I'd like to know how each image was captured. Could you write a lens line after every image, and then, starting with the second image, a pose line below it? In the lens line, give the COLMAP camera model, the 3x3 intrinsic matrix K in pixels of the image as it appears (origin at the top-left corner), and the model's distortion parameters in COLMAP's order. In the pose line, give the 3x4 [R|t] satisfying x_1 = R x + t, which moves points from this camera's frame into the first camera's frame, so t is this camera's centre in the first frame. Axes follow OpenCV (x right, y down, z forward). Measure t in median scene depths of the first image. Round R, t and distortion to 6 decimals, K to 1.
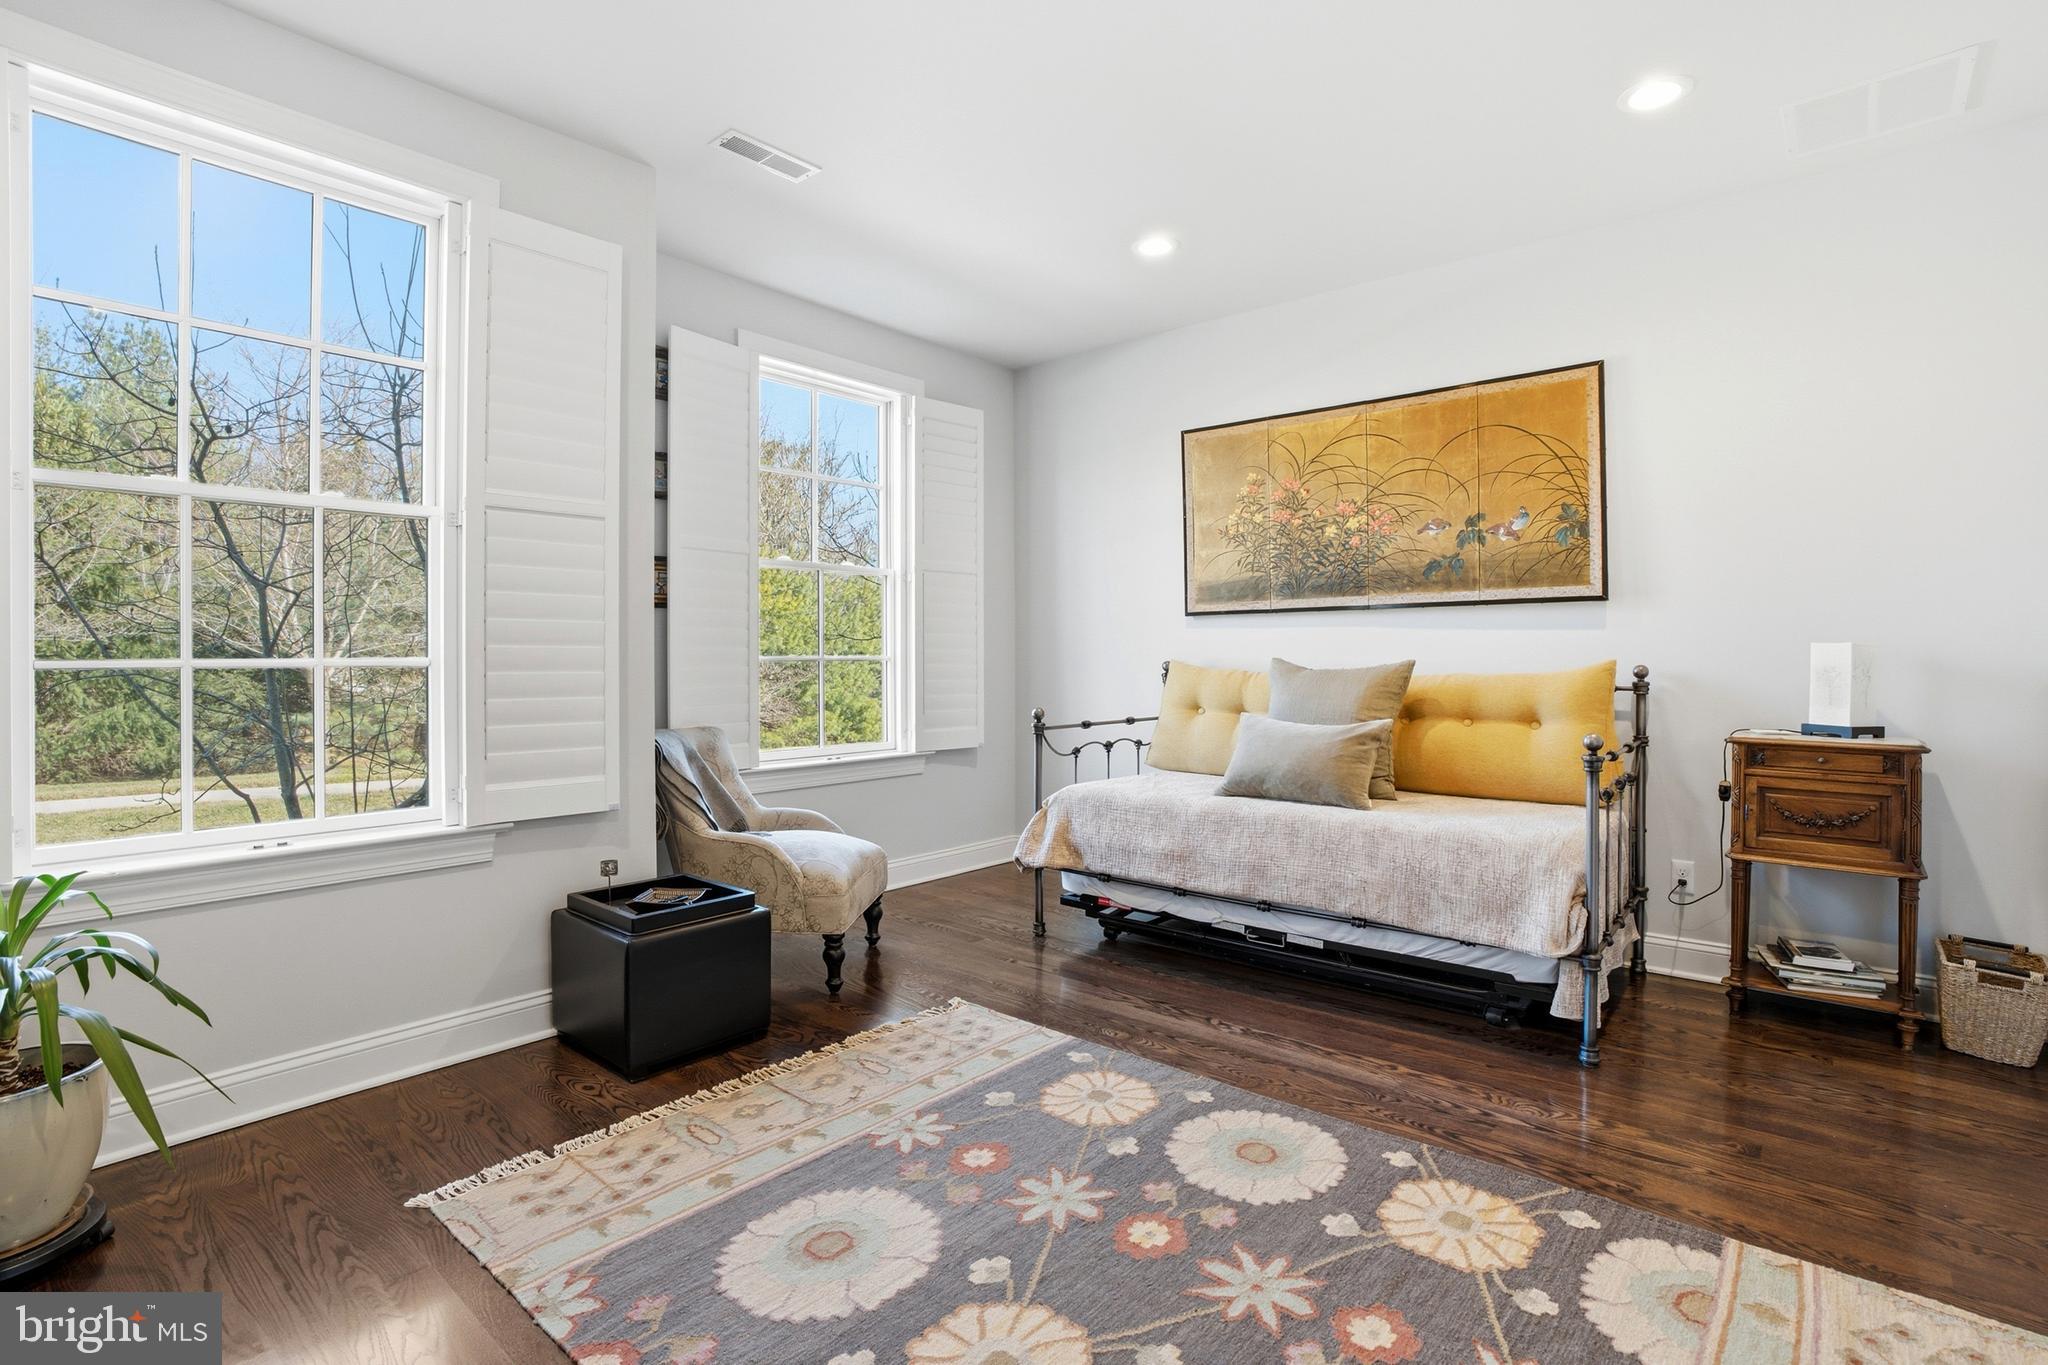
lens RADIAL K [[972.5, 0, 1008.1], [0, 972.5, 663.4], [0, 0, 1]] dist [-0.064830, 0.025559]
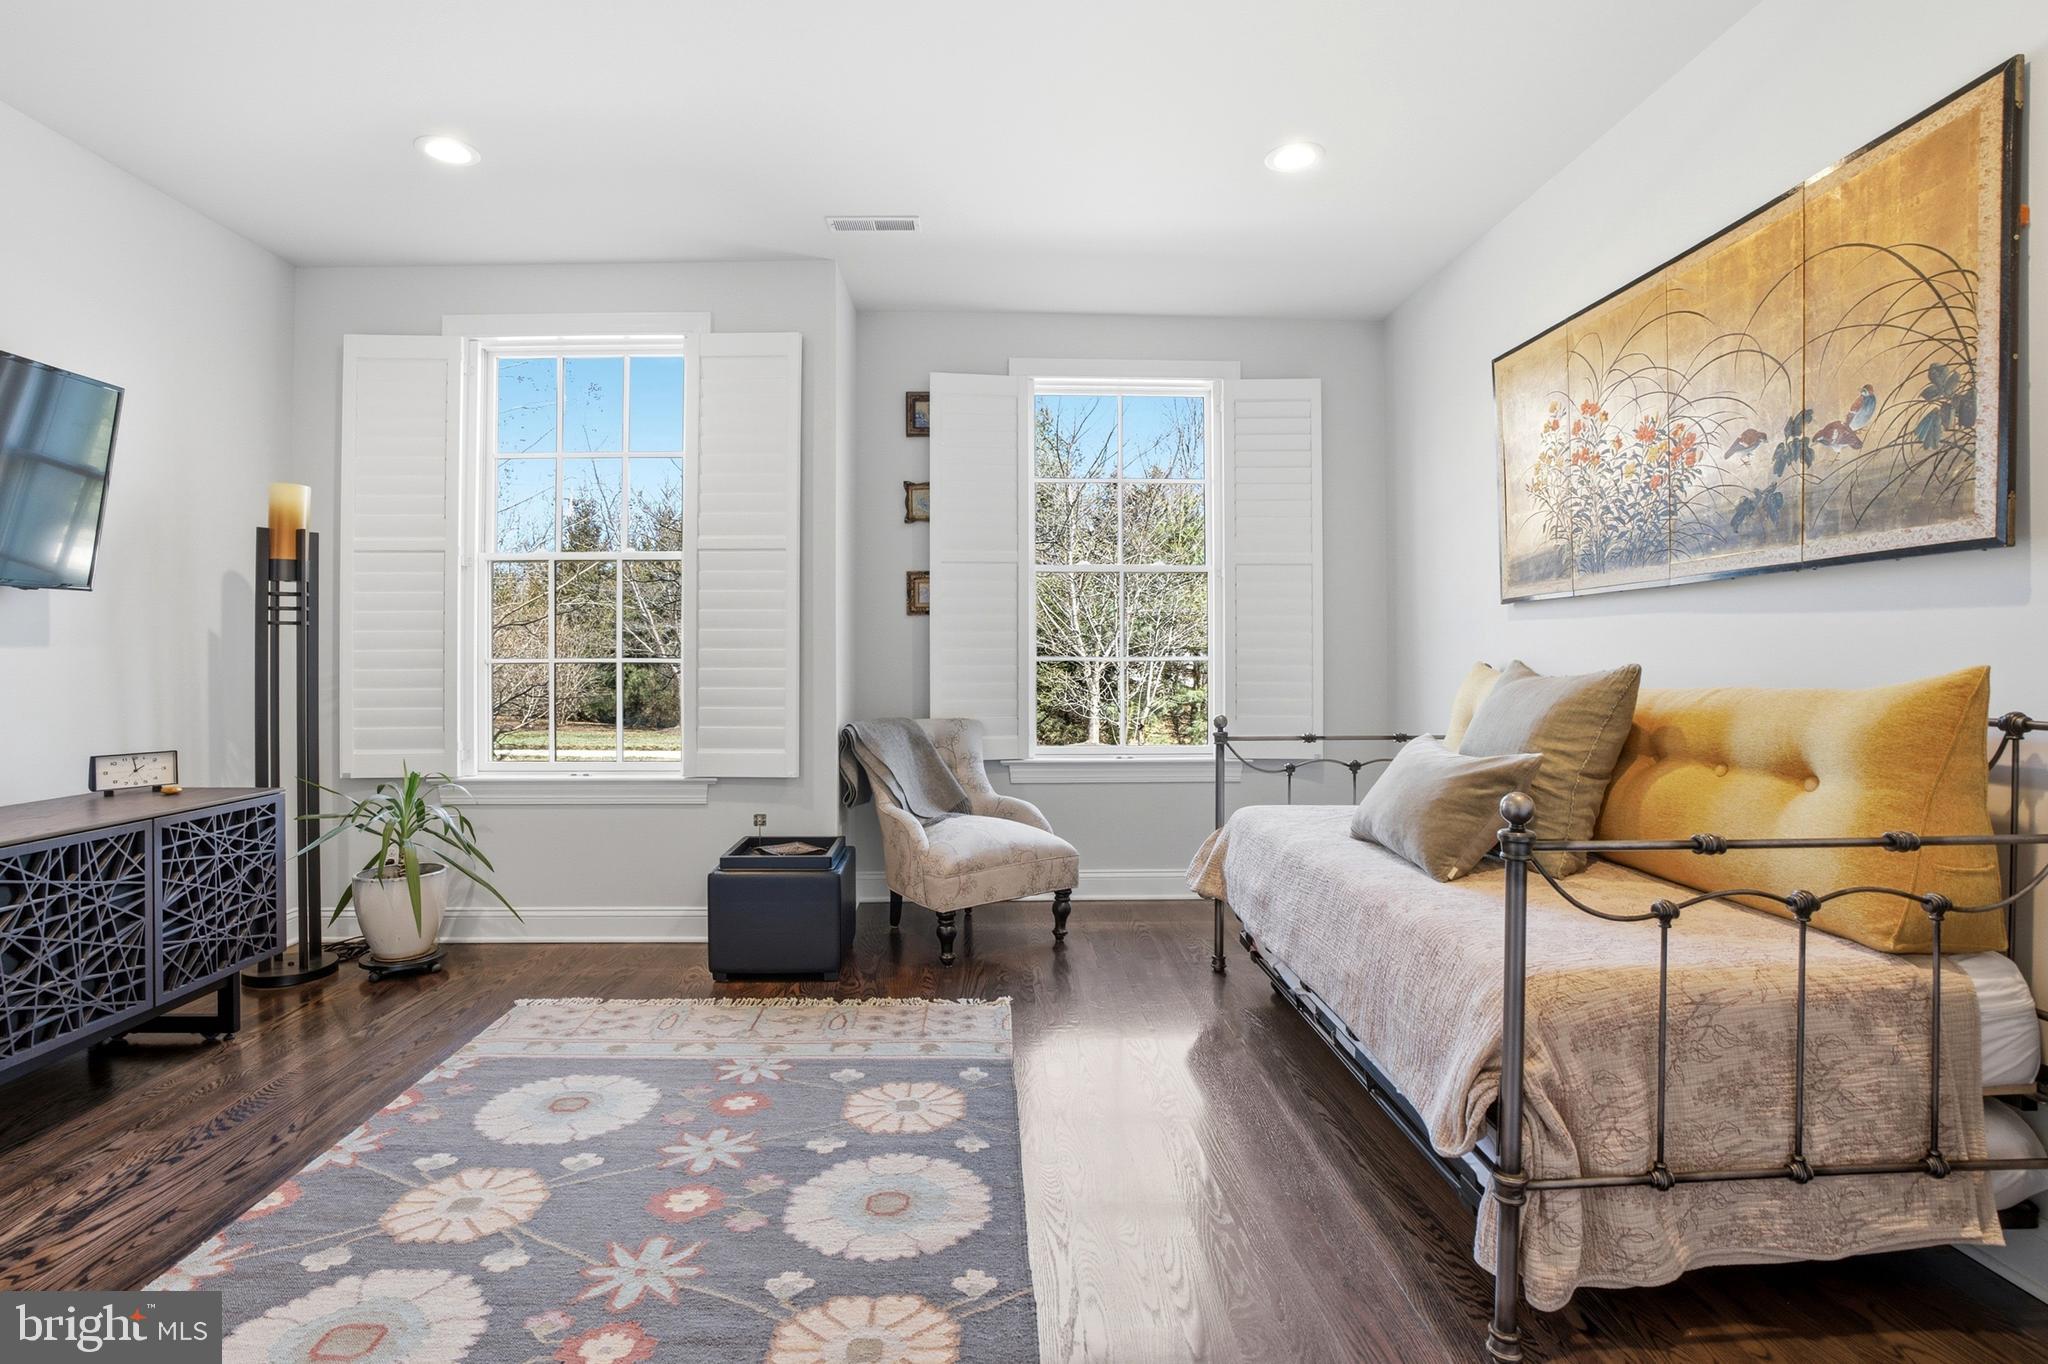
lens RADIAL K [[972.5, 0, 1008.1], [0, 972.5, 662.9], [0, 0, 1]] dist [-0.064830, 0.025559]
pose [[0.680395, 0.005618, -0.732824, 0.727140], [-0.004849, 0.999983, 0.003165, -0.005617], [0.732830, 0.001400, 0.680410, 0.334382]]
